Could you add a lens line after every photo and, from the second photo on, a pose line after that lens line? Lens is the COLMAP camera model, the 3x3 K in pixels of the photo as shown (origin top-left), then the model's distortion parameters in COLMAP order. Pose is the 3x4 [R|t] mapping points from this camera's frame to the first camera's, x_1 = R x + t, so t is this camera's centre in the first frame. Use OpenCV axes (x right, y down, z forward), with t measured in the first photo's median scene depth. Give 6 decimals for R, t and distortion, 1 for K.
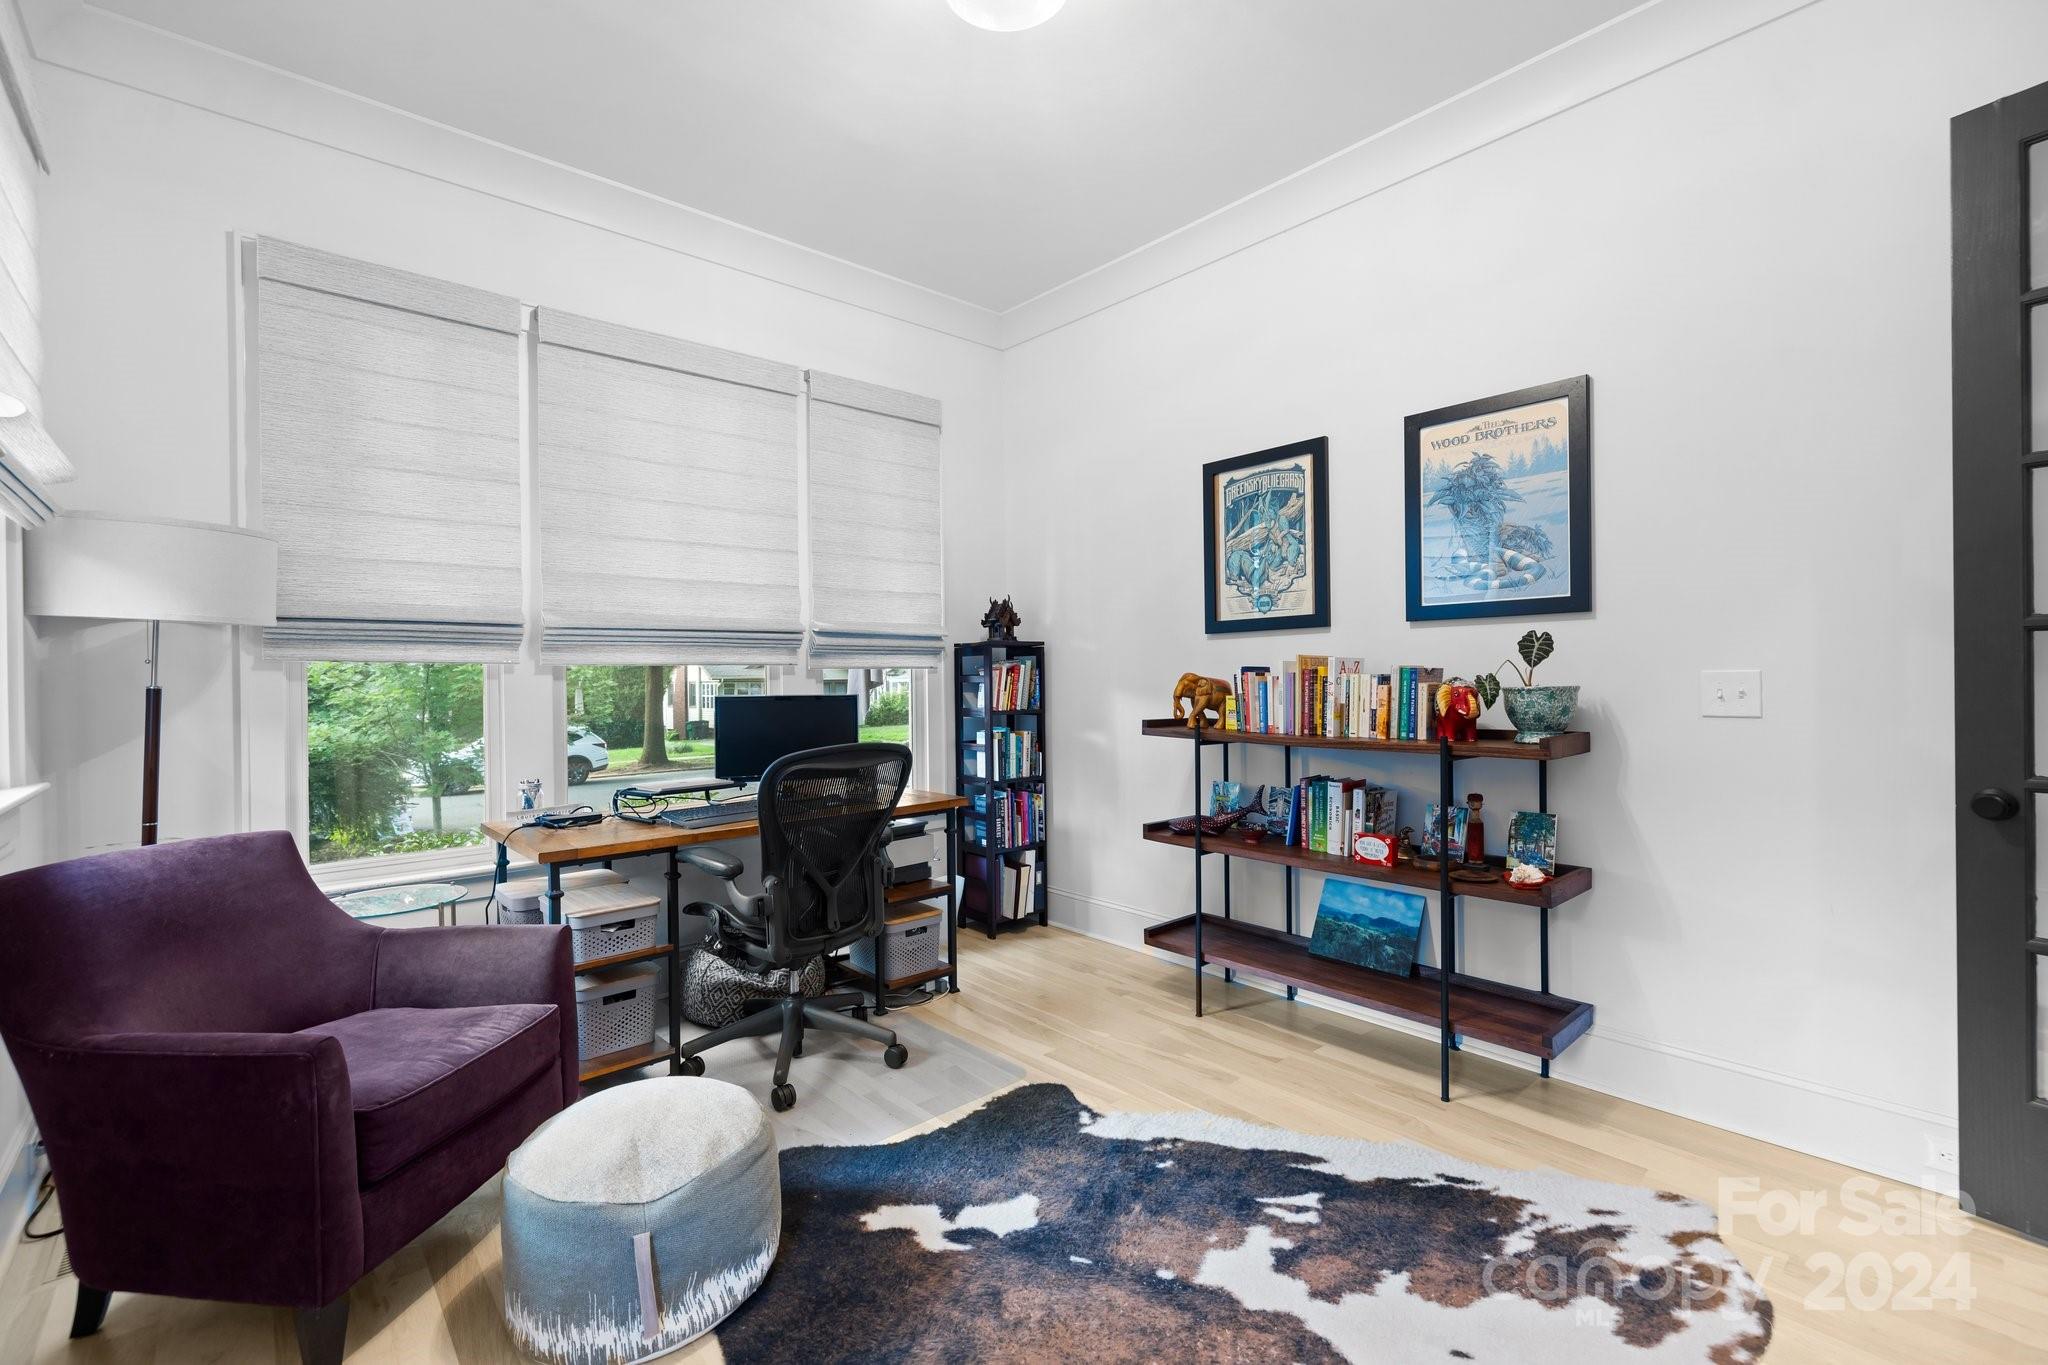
lens RADIAL K [[873.3, 0, 1015.9], [0, 873.3, 675.0], [0, 0, 1]] dist [-0.001021, -0.000062]
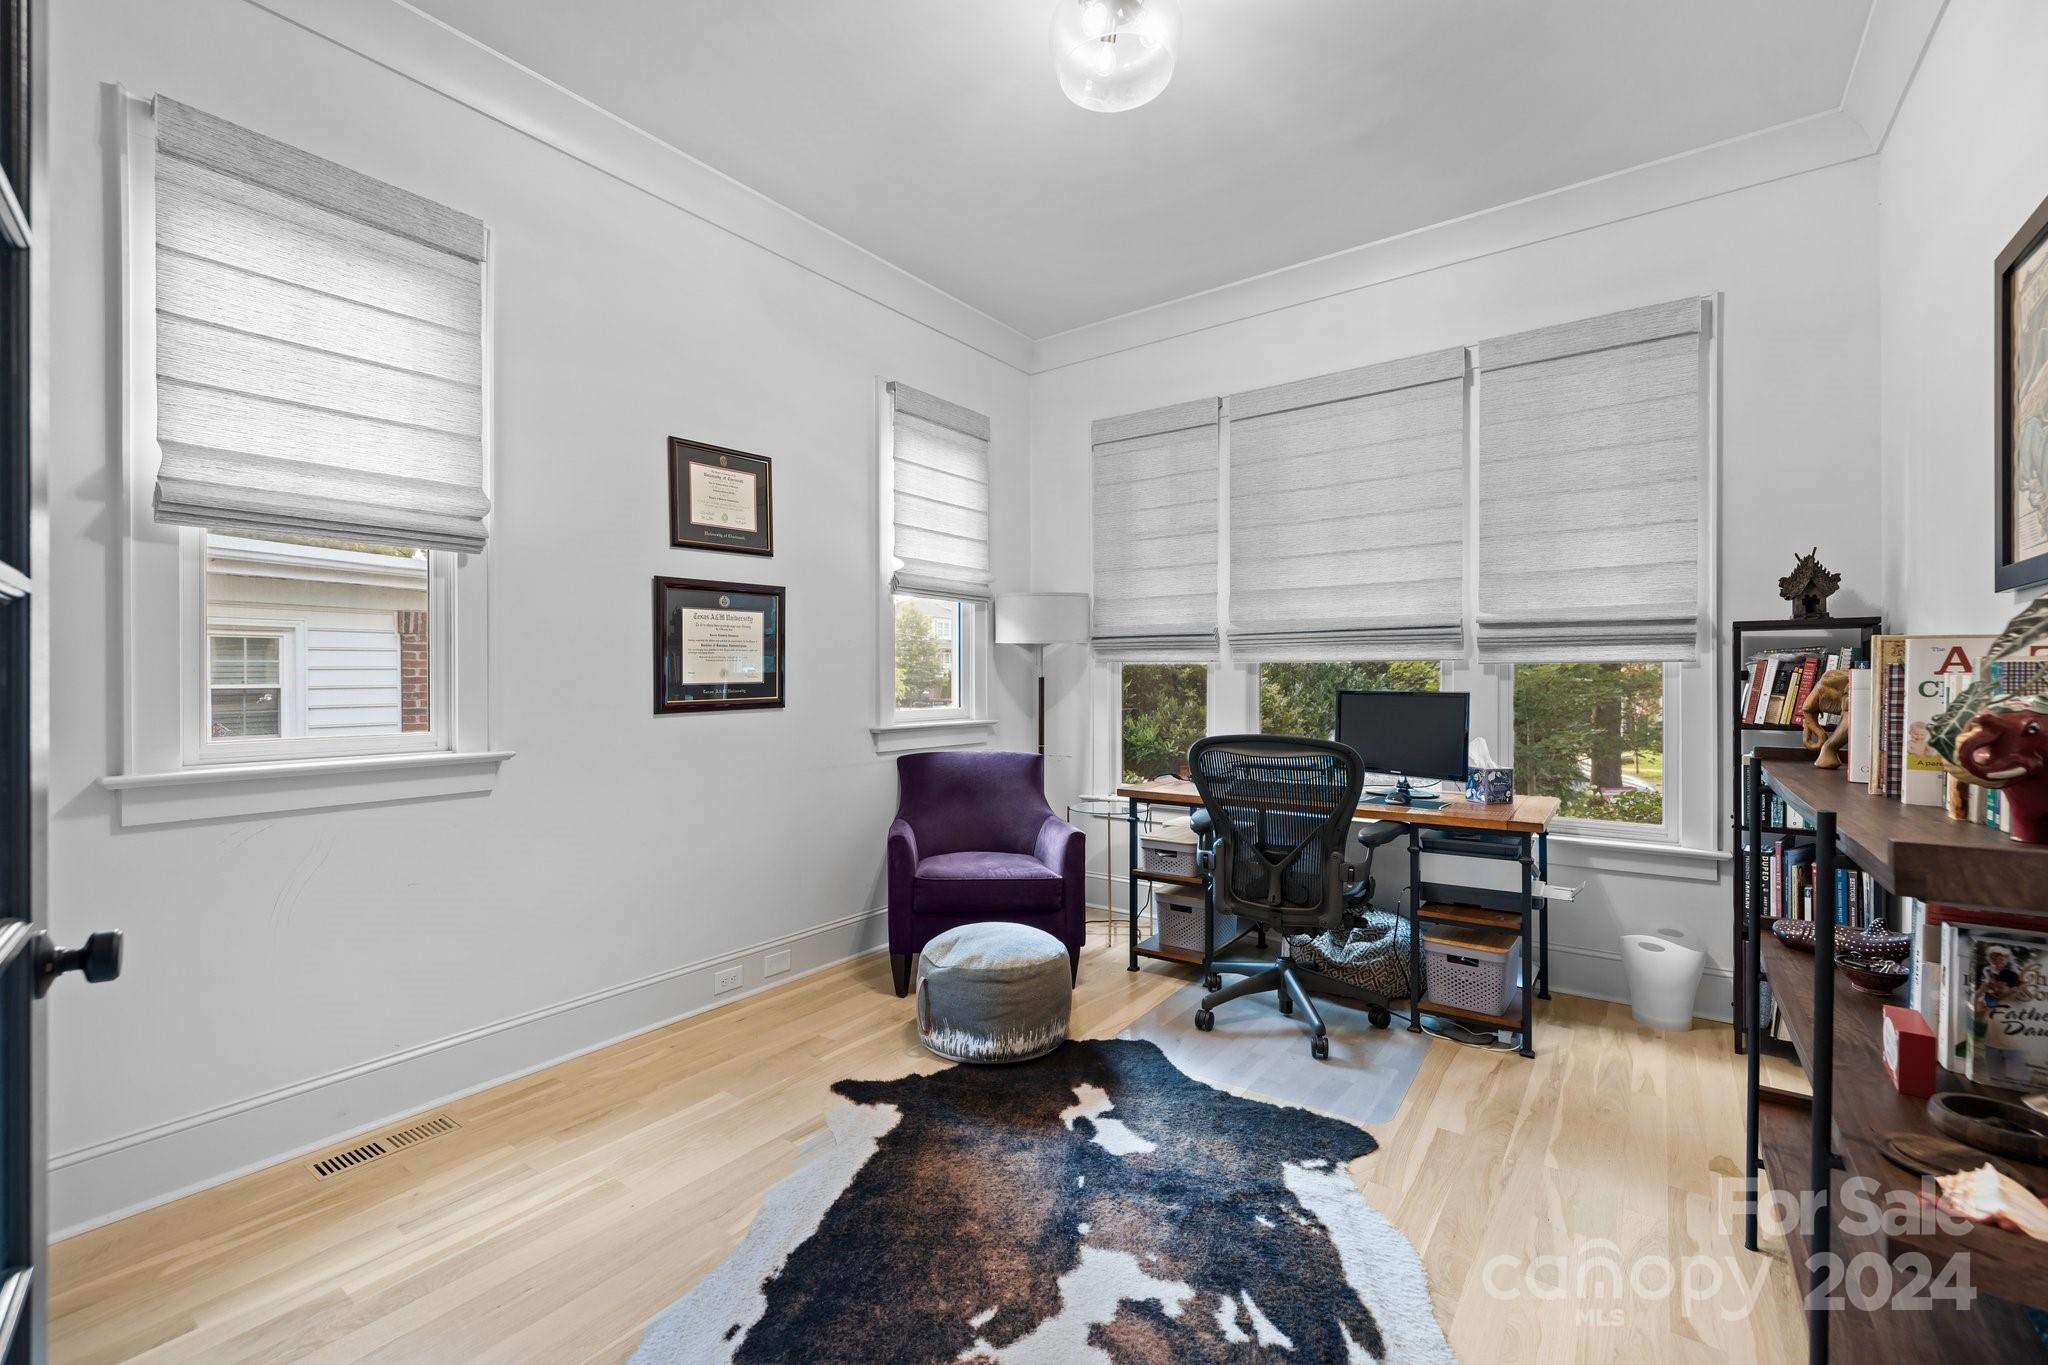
lens RADIAL K [[860.8, 0, 1019.8], [0, 860.8, 675.2], [0, 0, 1]] dist [0.000591, -0.000277]
pose [[0.223446, 0.008790, -0.974677, 0.875337], [0.001701, 0.999954, 0.009408, -0.007320], [0.974715, -0.003760, 0.223421, 0.505447]]
